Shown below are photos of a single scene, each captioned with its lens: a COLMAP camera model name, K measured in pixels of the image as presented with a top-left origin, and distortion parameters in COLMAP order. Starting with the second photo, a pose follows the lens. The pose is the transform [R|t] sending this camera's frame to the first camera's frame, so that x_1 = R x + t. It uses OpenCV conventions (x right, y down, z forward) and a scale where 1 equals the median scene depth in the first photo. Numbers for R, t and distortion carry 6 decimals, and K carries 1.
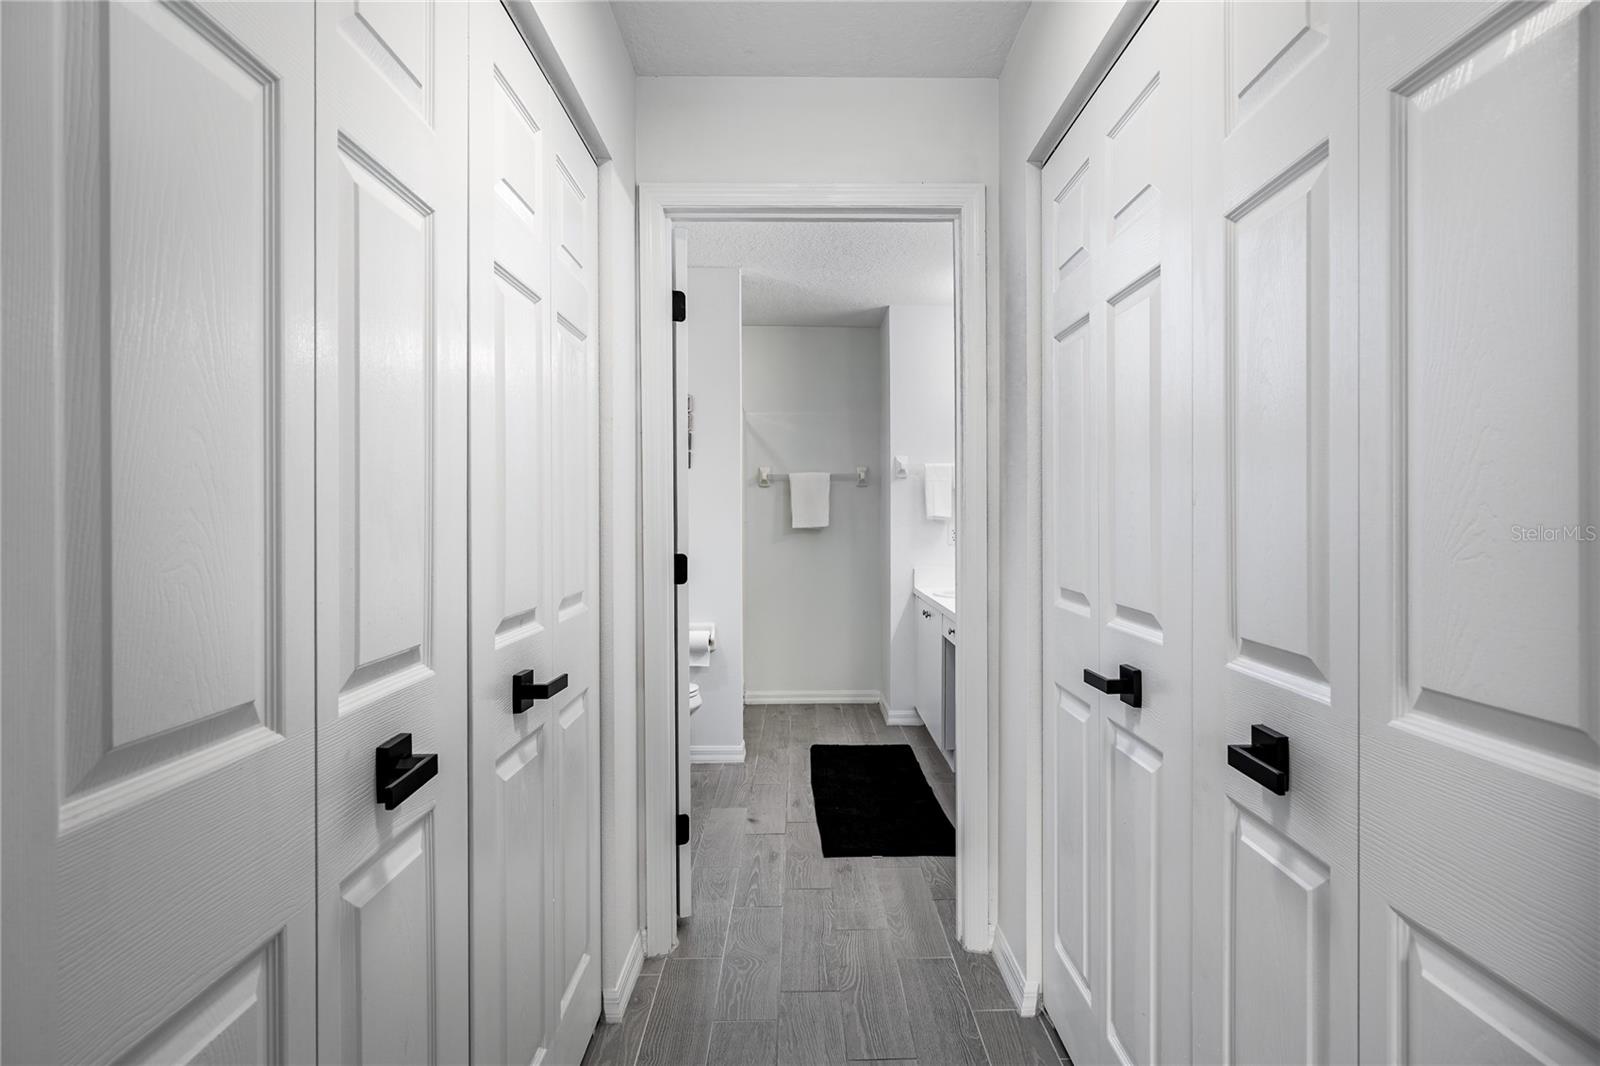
lens RADIAL K [[857.2, 0, 798.2], [0, 857.2, 522.1], [0, 0, 1]] dist [-0.002702, -0.001751]
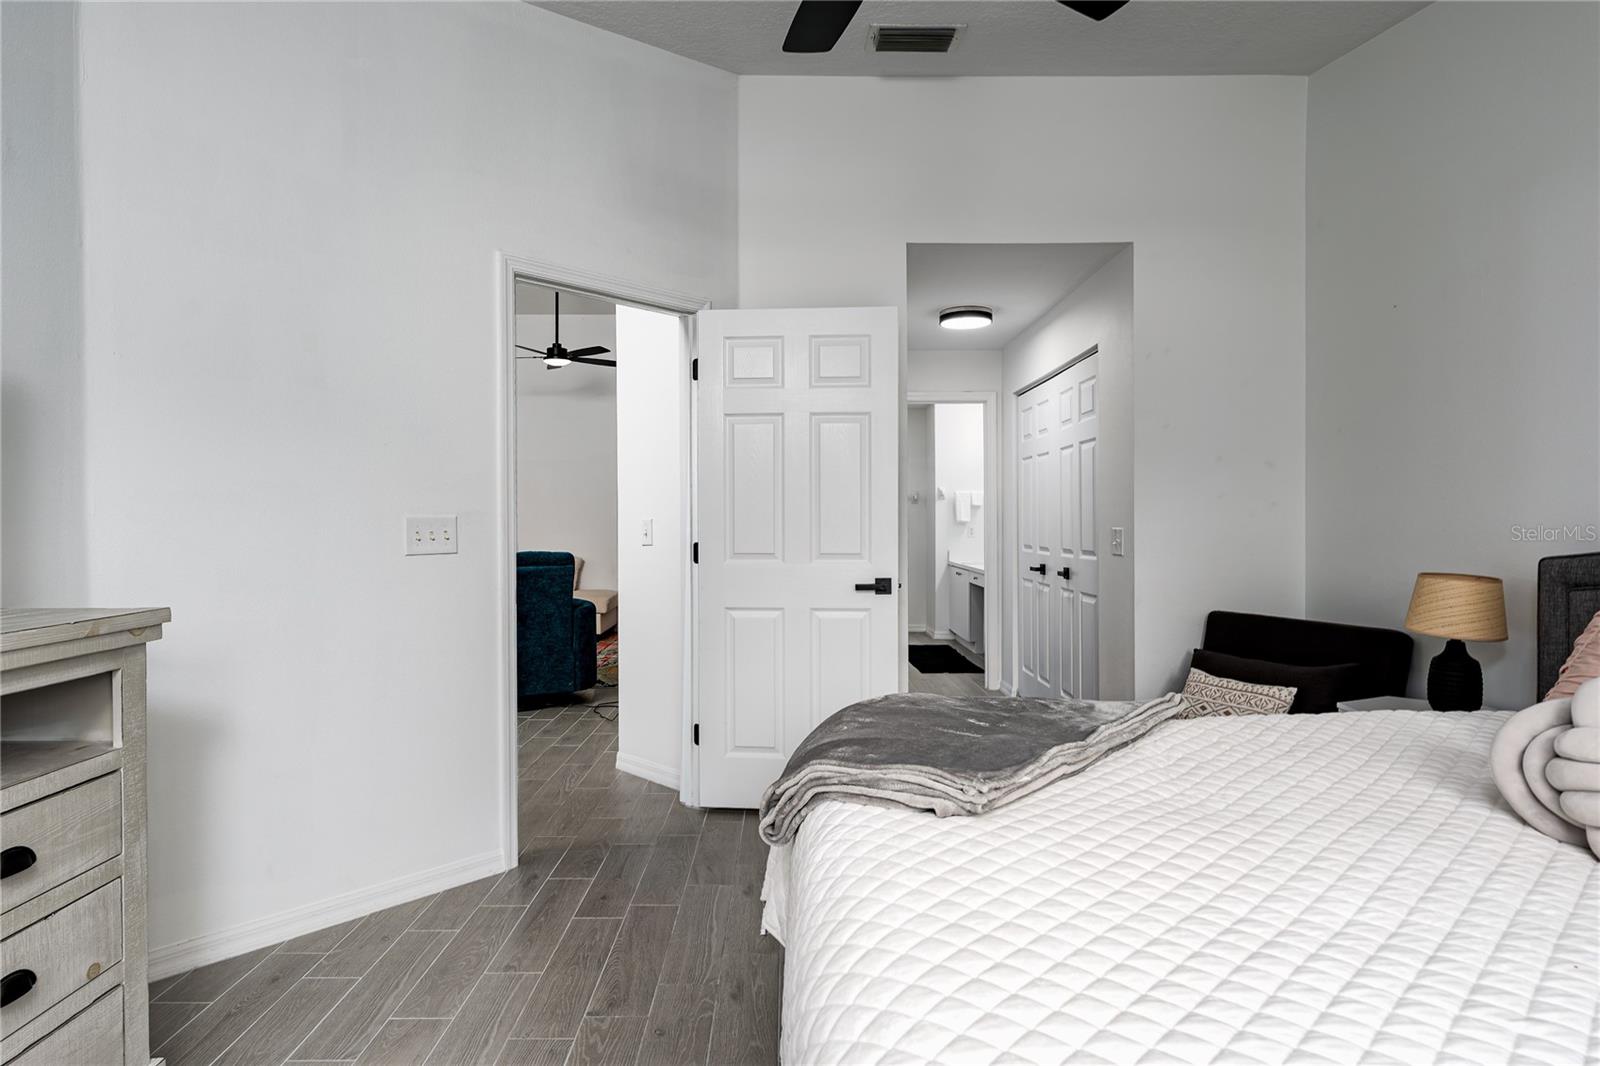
lens RADIAL K [[857.2, 0, 800.4], [0, 857.2, 527.0], [0, 0, 1]] dist [-0.002702, -0.001751]
pose [[0.999827, -0.004117, 0.018129, -0.202870], [0.004107, 0.999991, 0.000585, 0.004219], [-0.018131, -0.000511, 0.999835, -0.758964]]
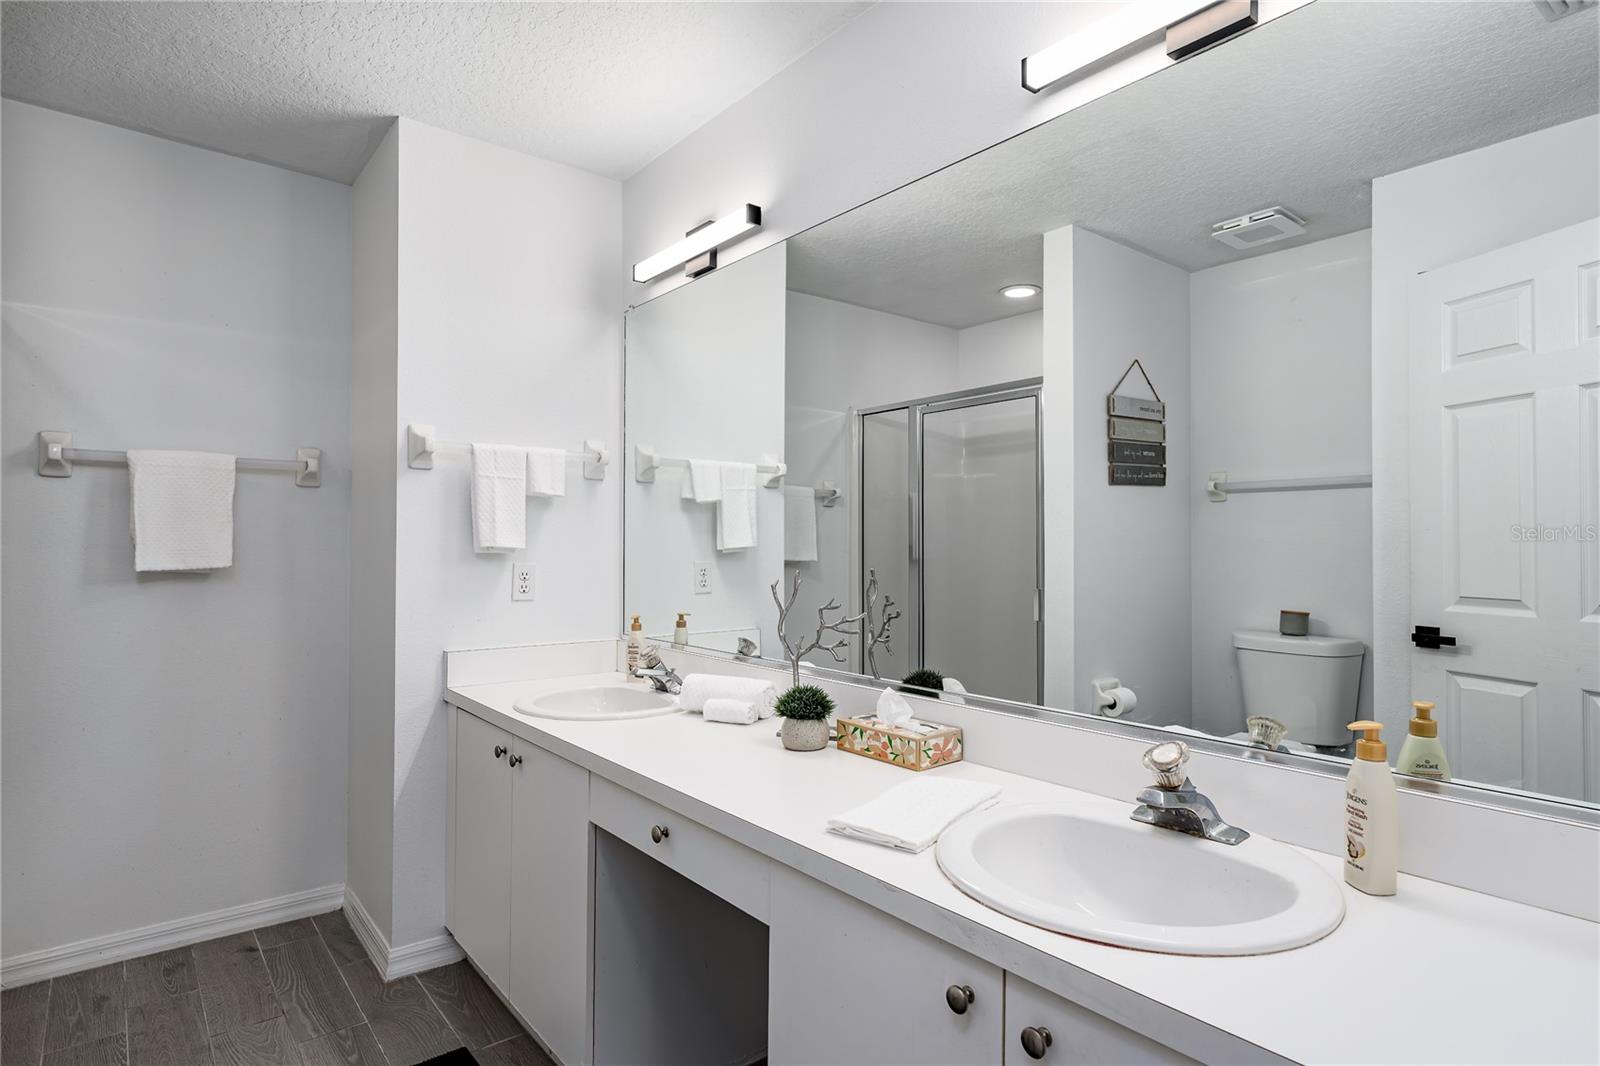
lens RADIAL K [[857.2, 0, 803.5], [0, 857.2, 532.4], [0, 0, 1]] dist [-0.002702, -0.001751]
pose [[0.776962, 0.014303, 0.629385, -0.018990], [0.002473, 0.999665, -0.025769, -0.000678], [-0.629543, 0.021578, 0.776666, 0.476808]]
